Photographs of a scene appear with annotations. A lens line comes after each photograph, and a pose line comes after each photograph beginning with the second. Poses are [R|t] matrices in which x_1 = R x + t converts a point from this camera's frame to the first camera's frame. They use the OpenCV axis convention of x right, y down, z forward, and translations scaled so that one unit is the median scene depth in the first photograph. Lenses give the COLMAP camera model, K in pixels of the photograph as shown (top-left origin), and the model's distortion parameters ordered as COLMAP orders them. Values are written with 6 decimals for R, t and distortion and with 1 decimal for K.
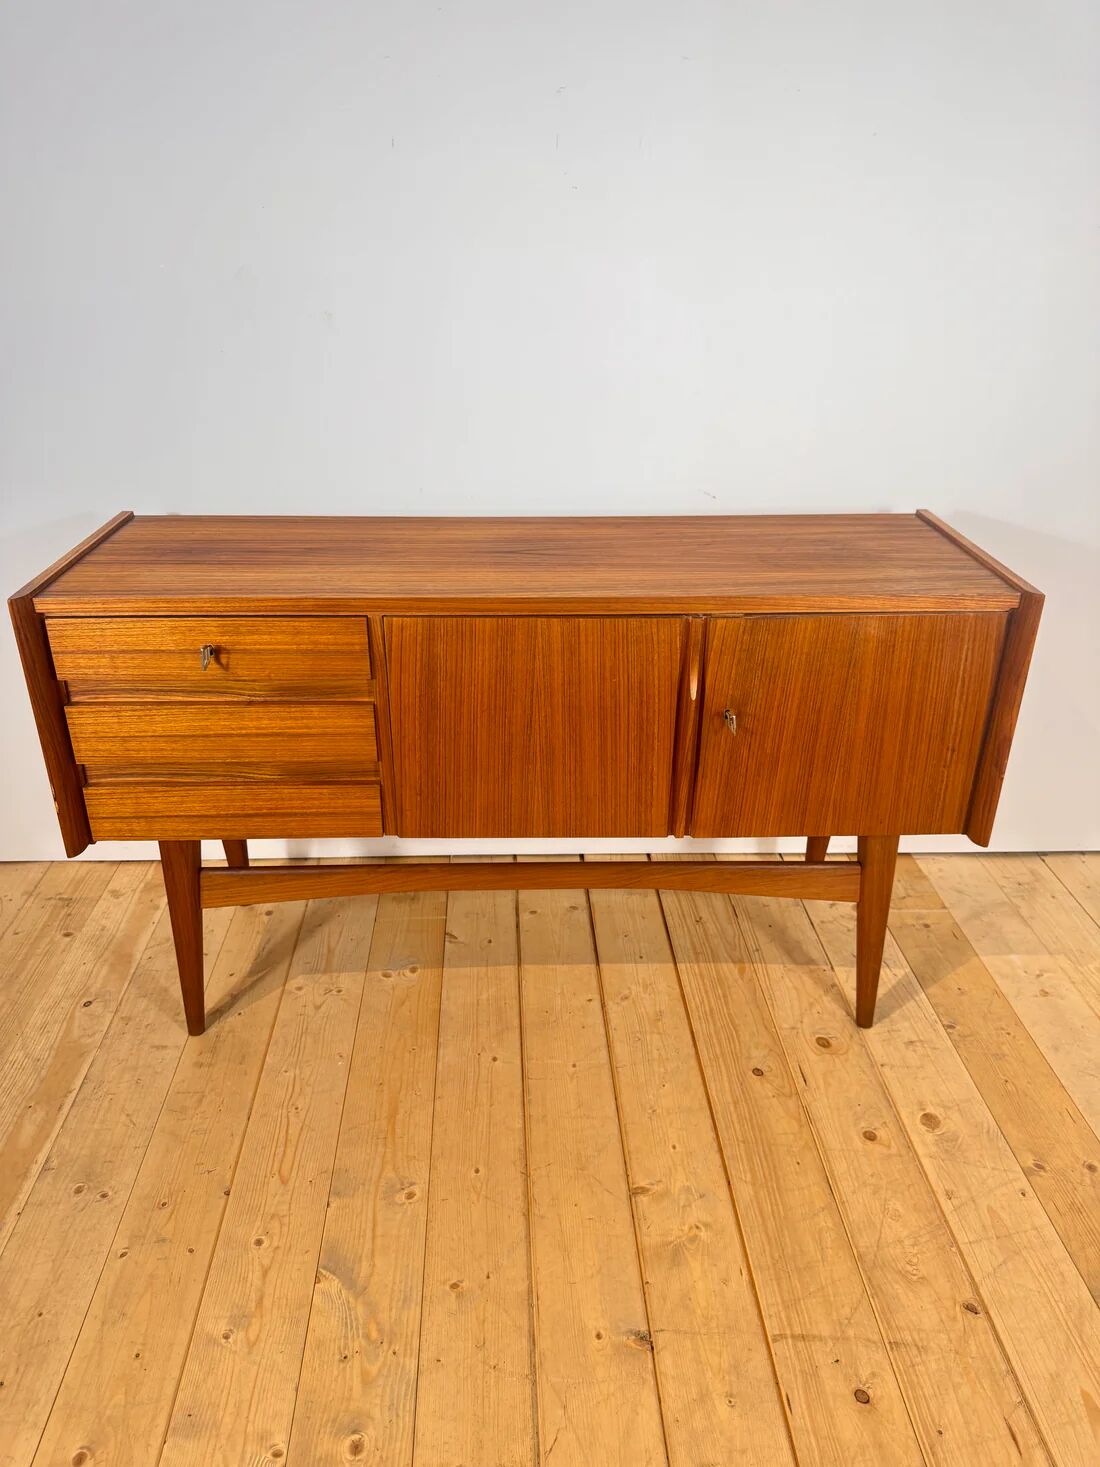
lens RADIAL K [[1052.3, 0, 555.7], [0, 1052.3, 734.6], [0, 0, 1]] dist [0.019133, -0.025336]
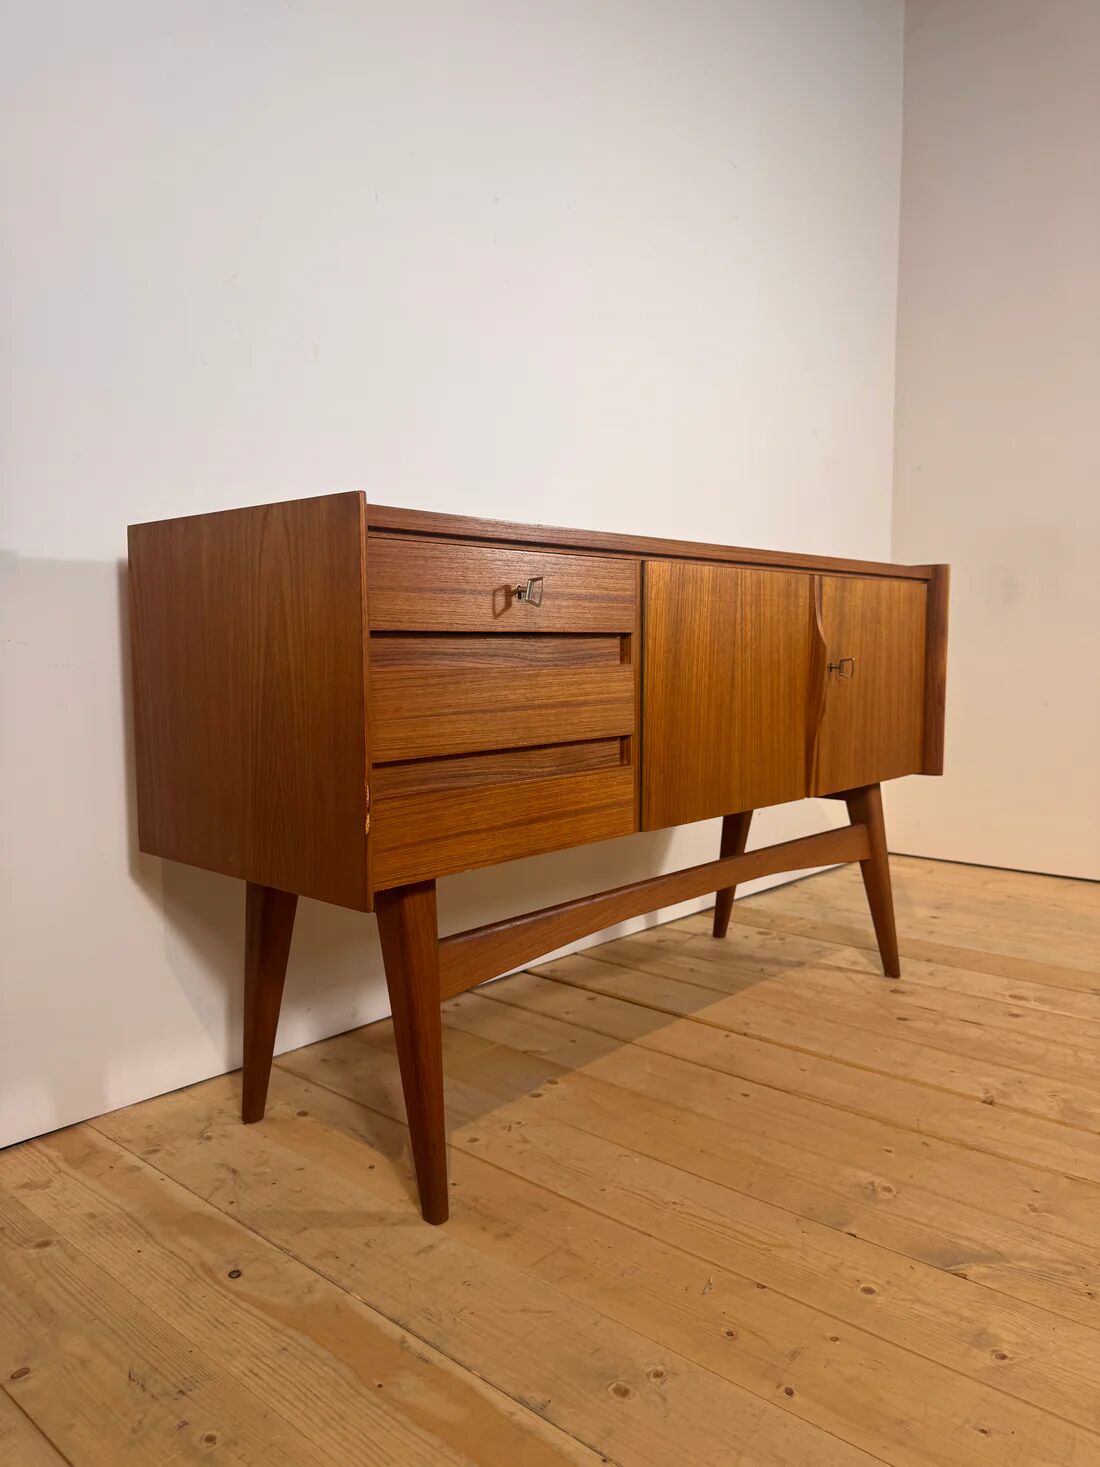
lens RADIAL K [[1050.0, 0, 557.9], [0, 1050.0, 737.6], [0, 0, 1]] dist [0.013268, -0.018922]
pose [[0.696287, -0.077011, 0.713620, -0.844939], [0.328886, 0.917945, -0.221836, 0.202088], [-0.637980, 0.389161, 0.664481, 0.460010]]
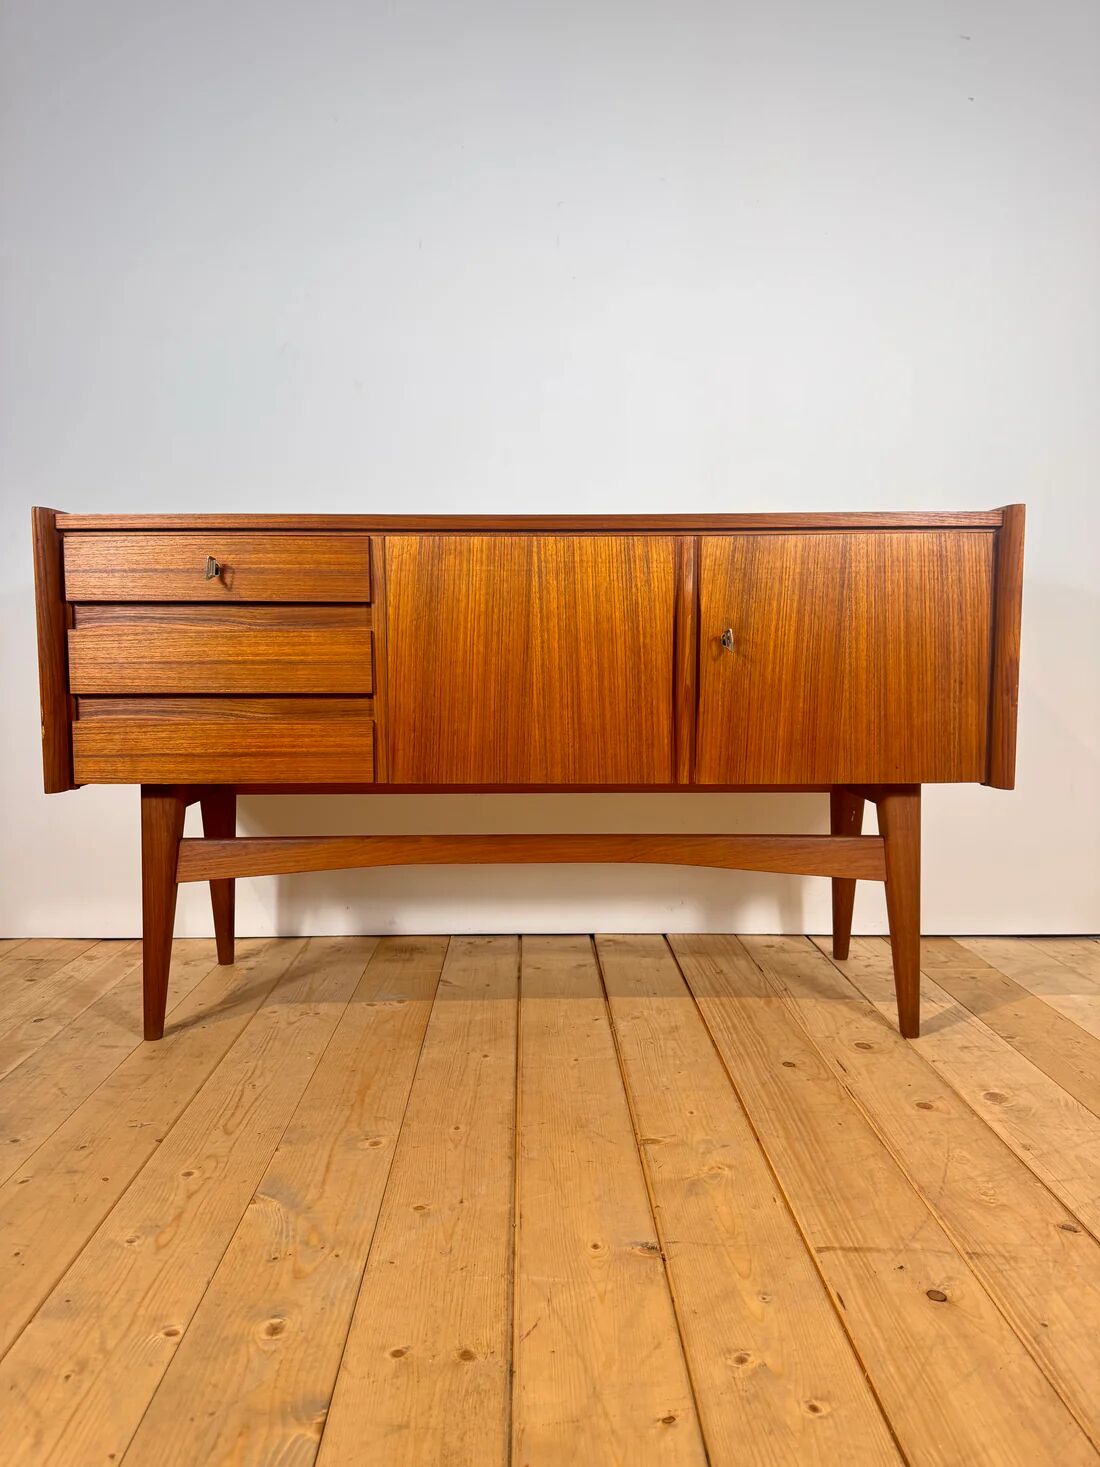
lens RADIAL K [[1050.0, 0, 557.9], [0, 1050.0, 737.6], [0, 0, 1]] dist [0.013268, -0.018922]
pose [[0.999567, -0.009334, -0.027897, 0.032176], [-0.001521, 0.930659, -0.365886, 0.425440], [0.029378, 0.365770, 0.930242, 0.105778]]
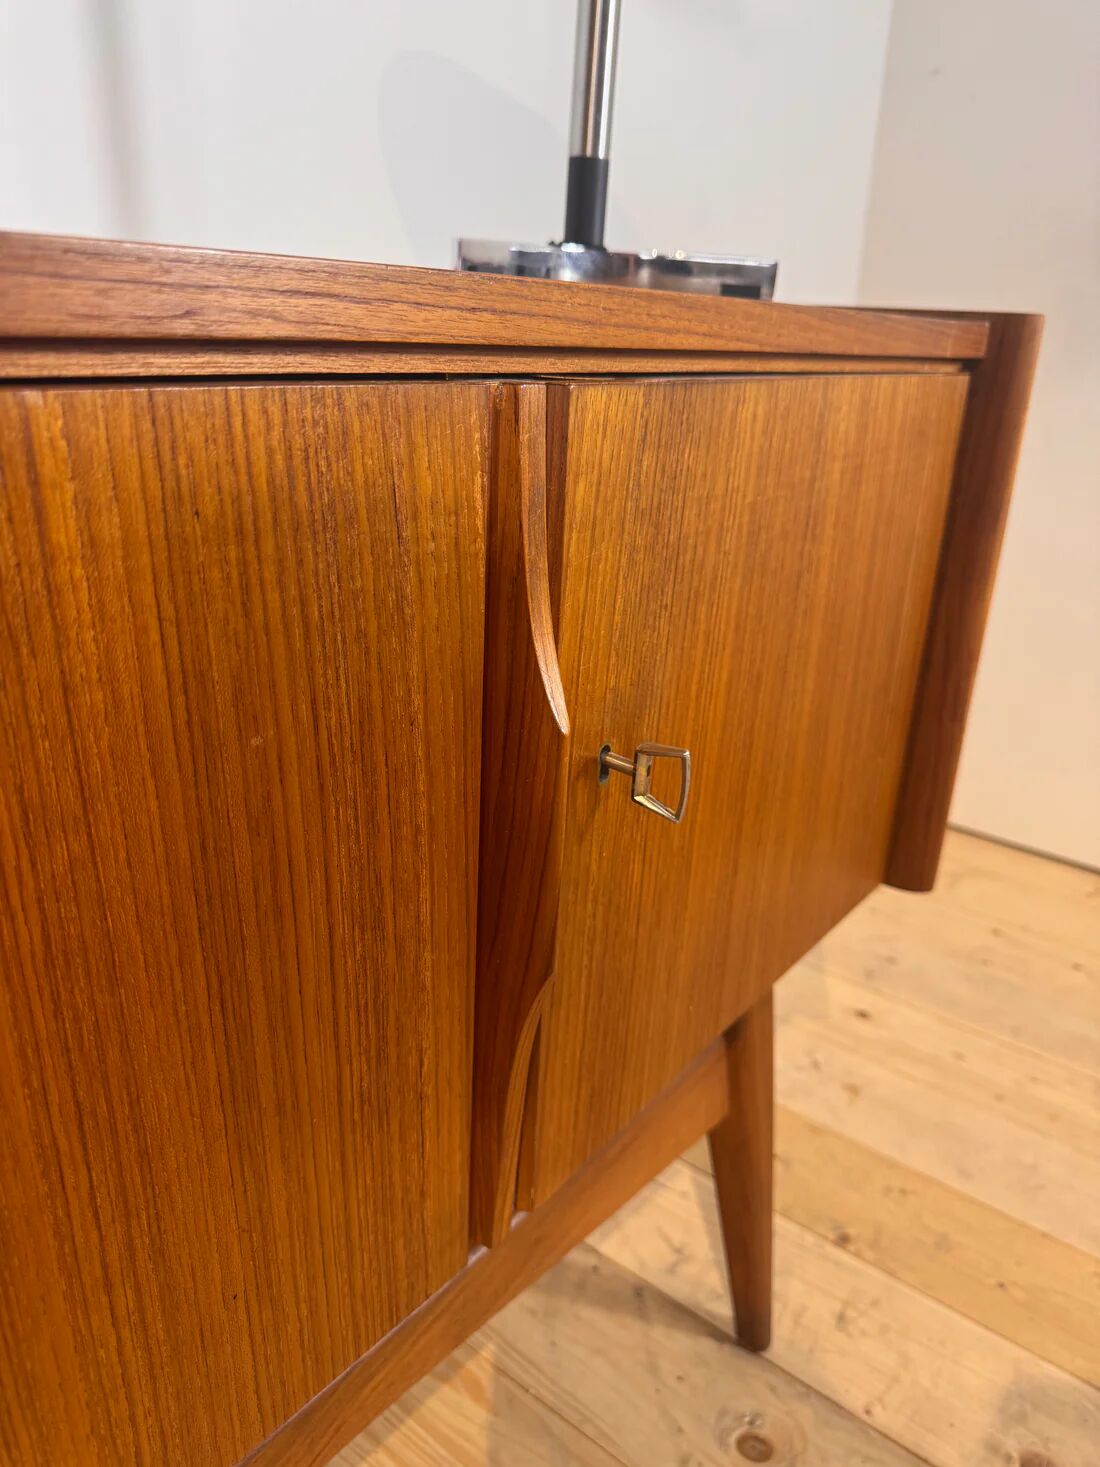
lens RADIAL K [[1083.9, 0, 560.0], [0, 1083.9, 739.0], [0, 0, 1]] dist [-0.044297, 0.026806]
pose [[0.647974, -0.253414, 0.718270, -0.048462], [0.301052, 0.951451, 0.064095, -0.047062], [-0.699641, 0.174705, 0.692806, 0.798155]]
